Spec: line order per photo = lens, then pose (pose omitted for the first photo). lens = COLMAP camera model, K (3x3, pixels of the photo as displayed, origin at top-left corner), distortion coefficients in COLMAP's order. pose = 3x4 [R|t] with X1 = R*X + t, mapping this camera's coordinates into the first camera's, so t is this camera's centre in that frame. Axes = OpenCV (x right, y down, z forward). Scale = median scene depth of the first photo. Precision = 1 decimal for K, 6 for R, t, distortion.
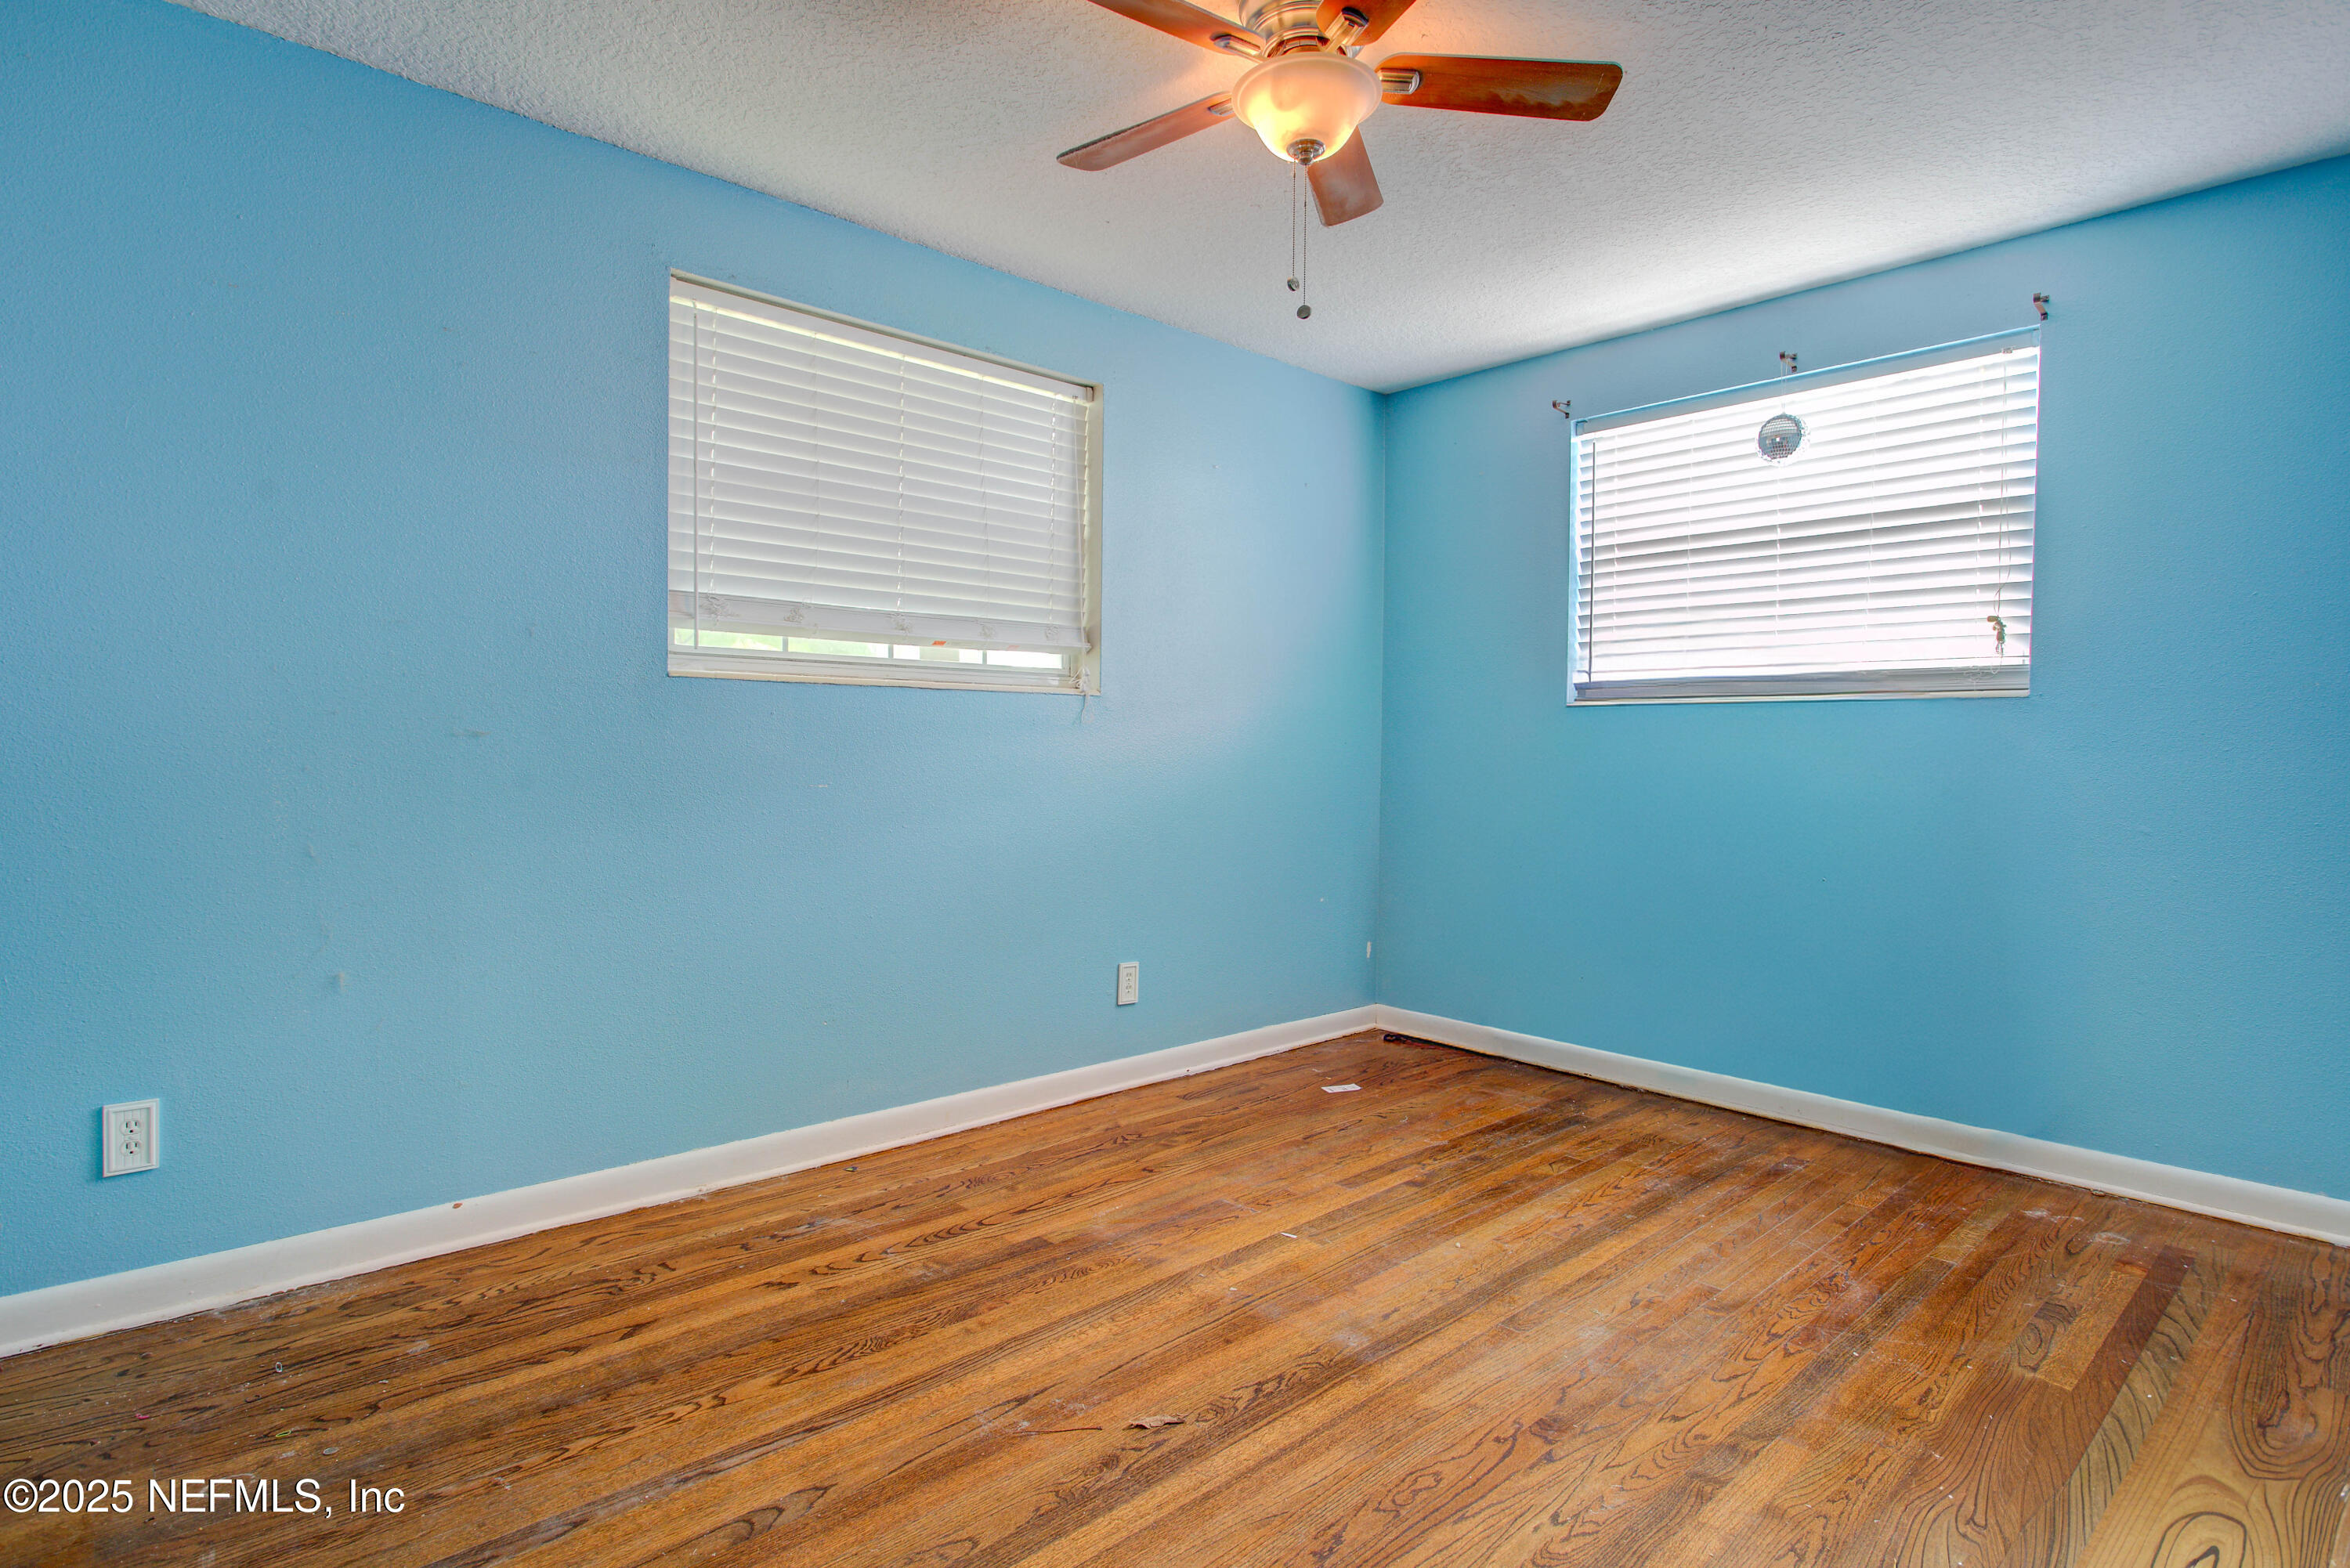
lens RADIAL K [[1185.5, 0, 1167.5], [0, 1185.5, 781.9], [0, 0, 1]] dist [-0.020660, 0.008224]
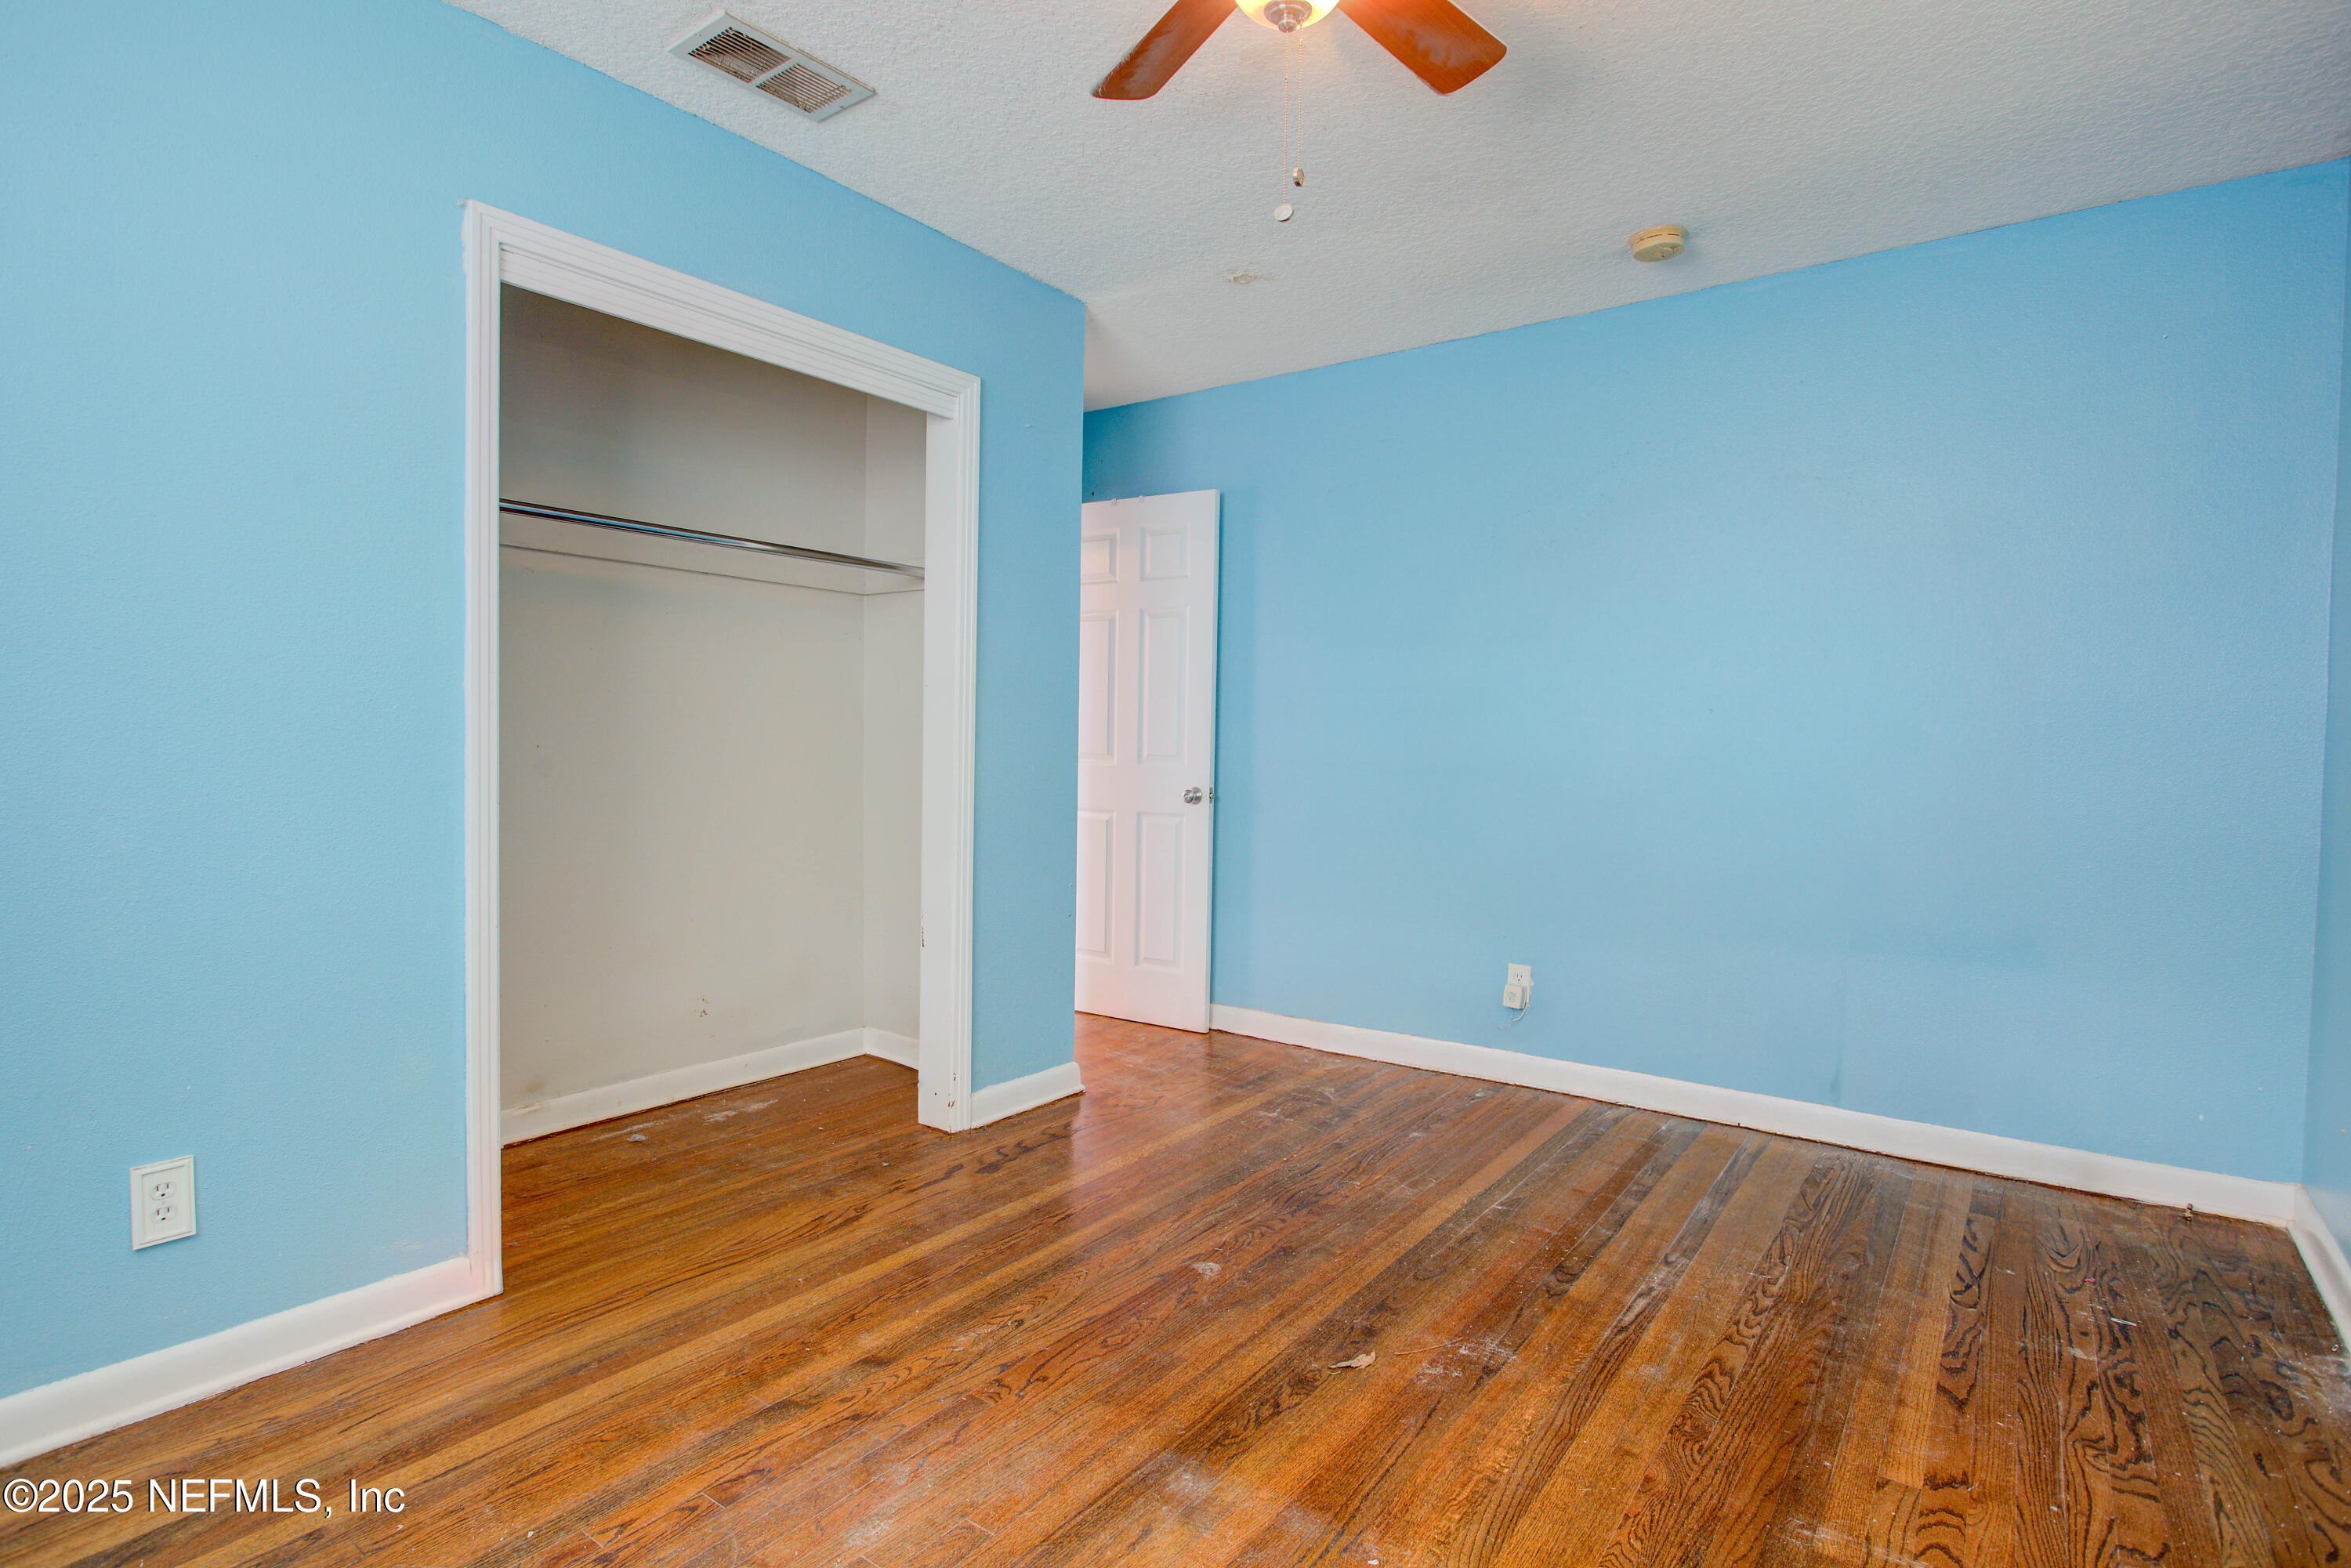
lens RADIAL K [[1186.0, 0, 1168.0], [0, 1186.0, 781.9], [0, 0, 1]] dist [-0.020660, 0.008224]
pose [[-0.979400, -0.017785, -0.201145, 0.257618], [-0.031161, 0.997493, 0.063530, -0.038871], [0.199511, 0.068489, -0.977499, 1.325389]]
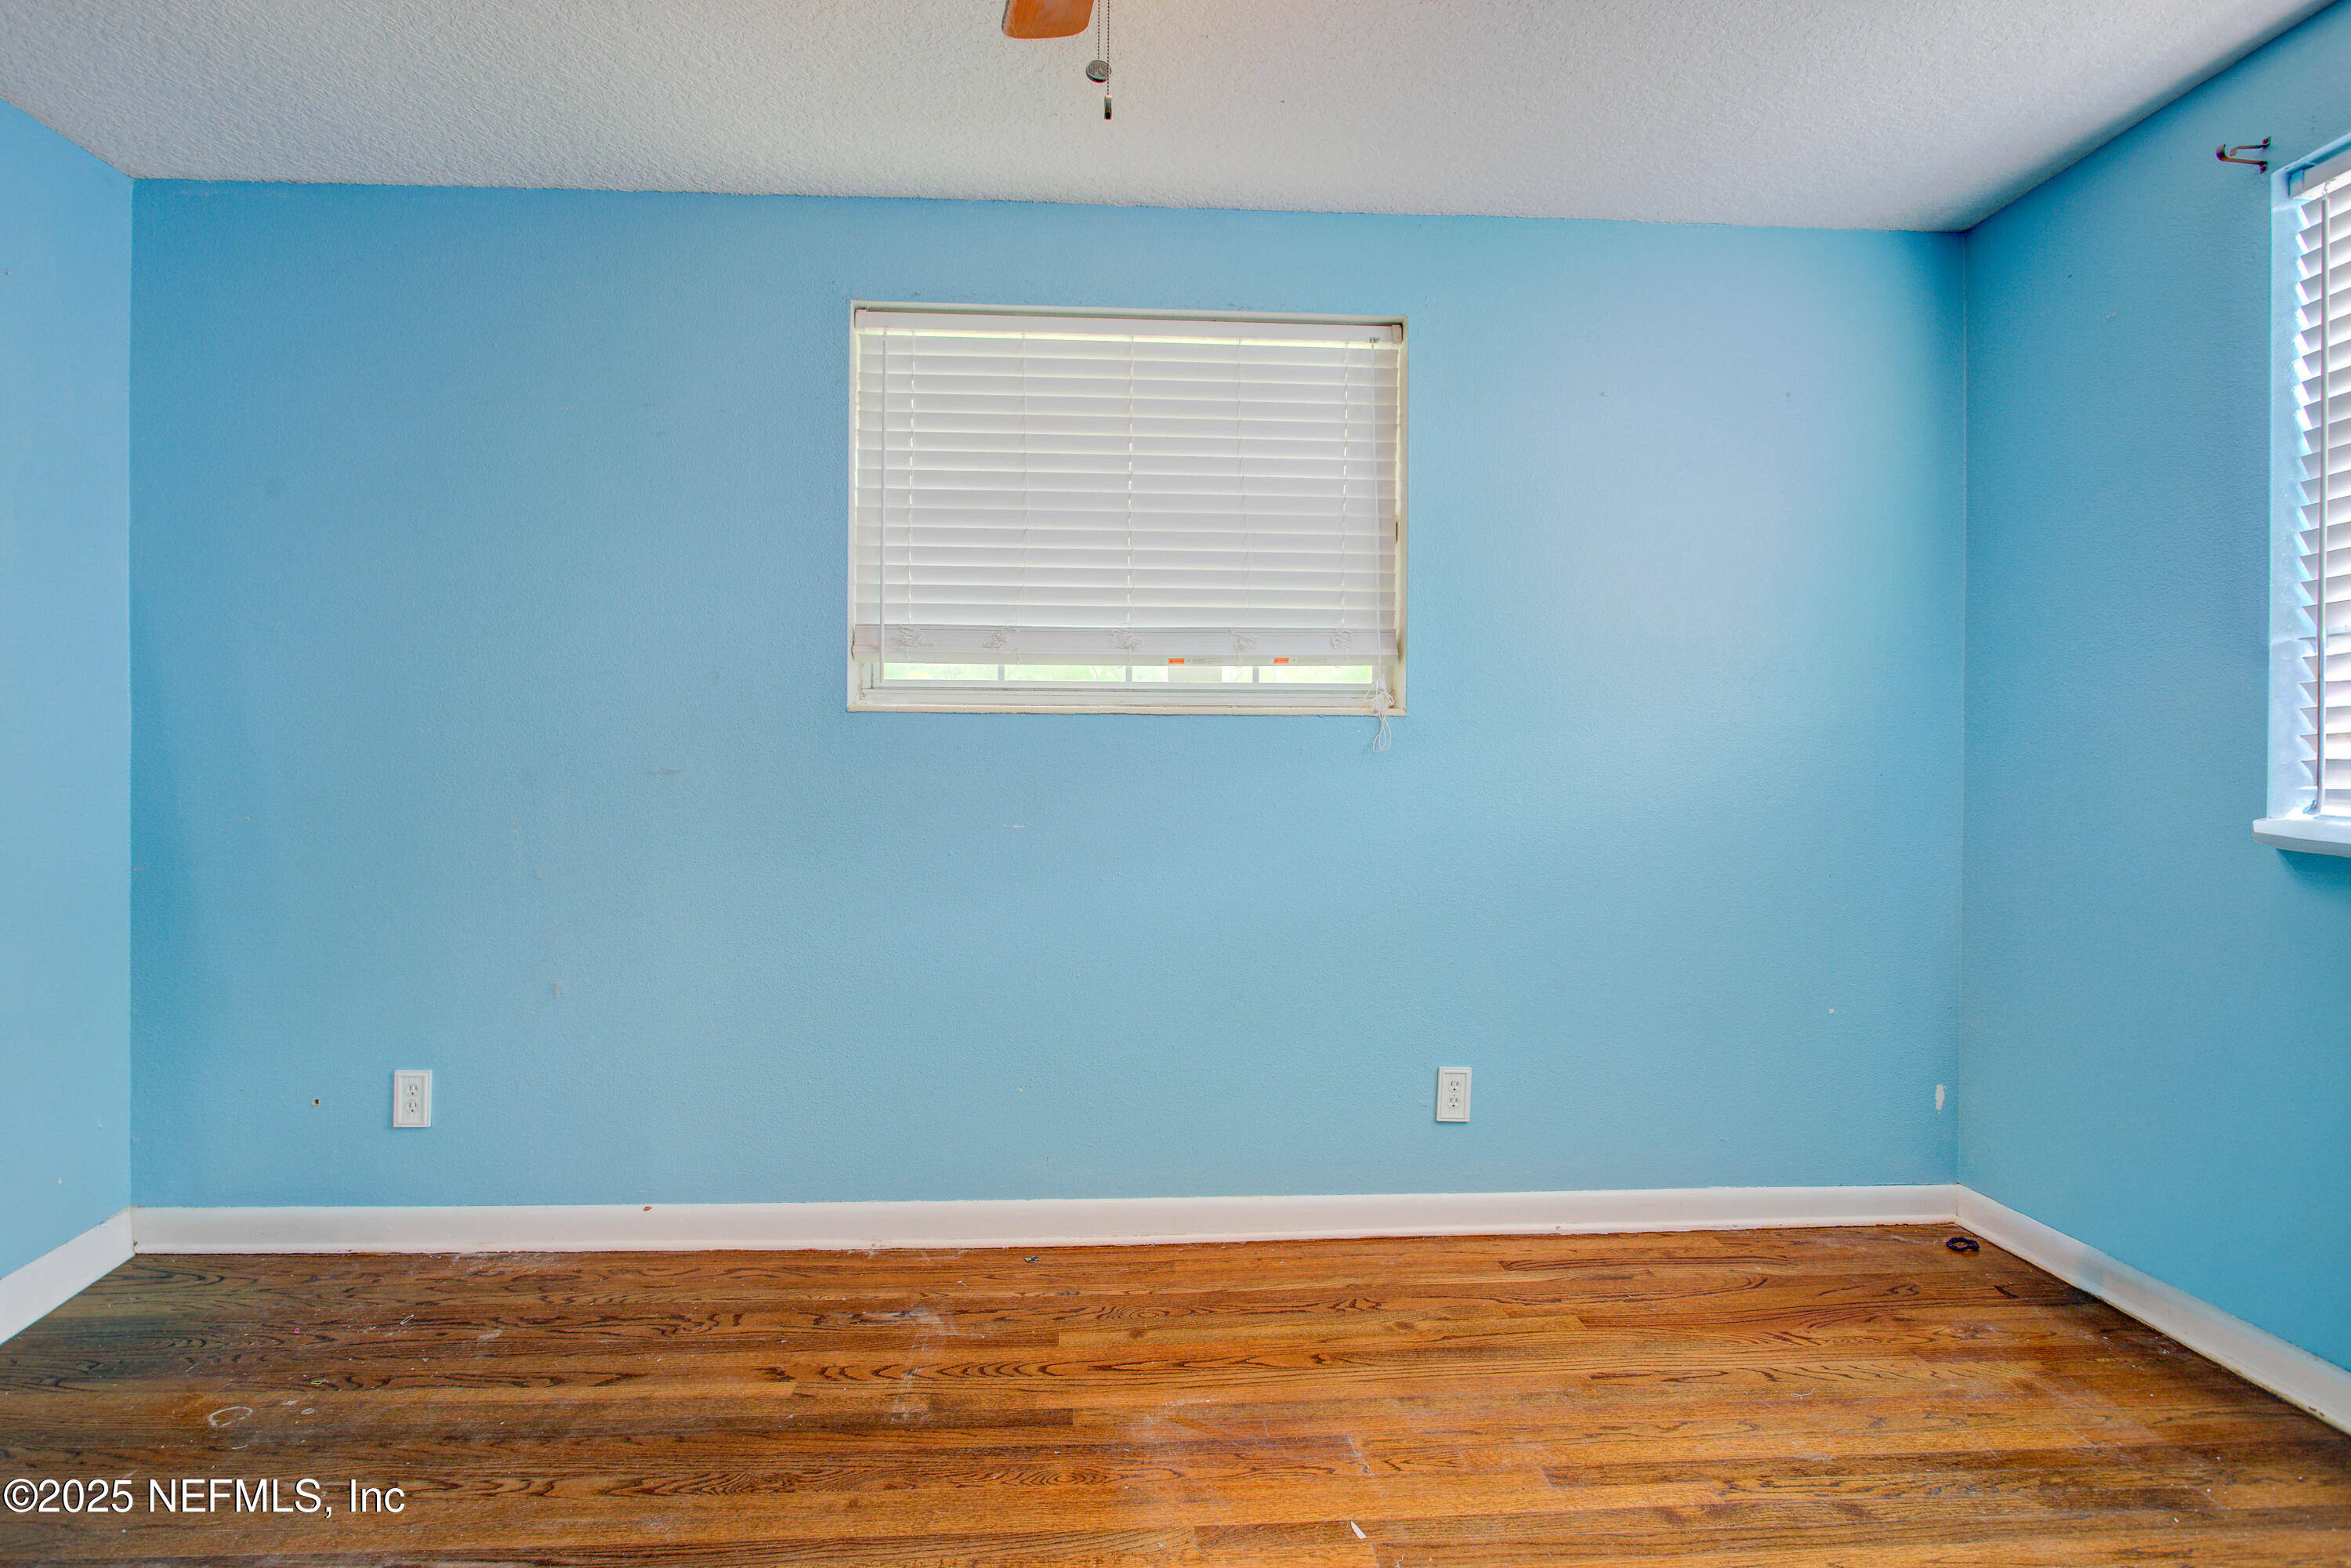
lens RADIAL K [[1195.4, 0, 1176.1], [0, 1195.4, 782.6], [0, 0, 1]] dist [-0.020392, 0.010293]
pose [[0.782275, -0.003169, -0.622925, 0.401432], [-0.015438, 0.999581, -0.024472, -0.009892], [0.622742, 0.028761, 0.781899, 0.384004]]
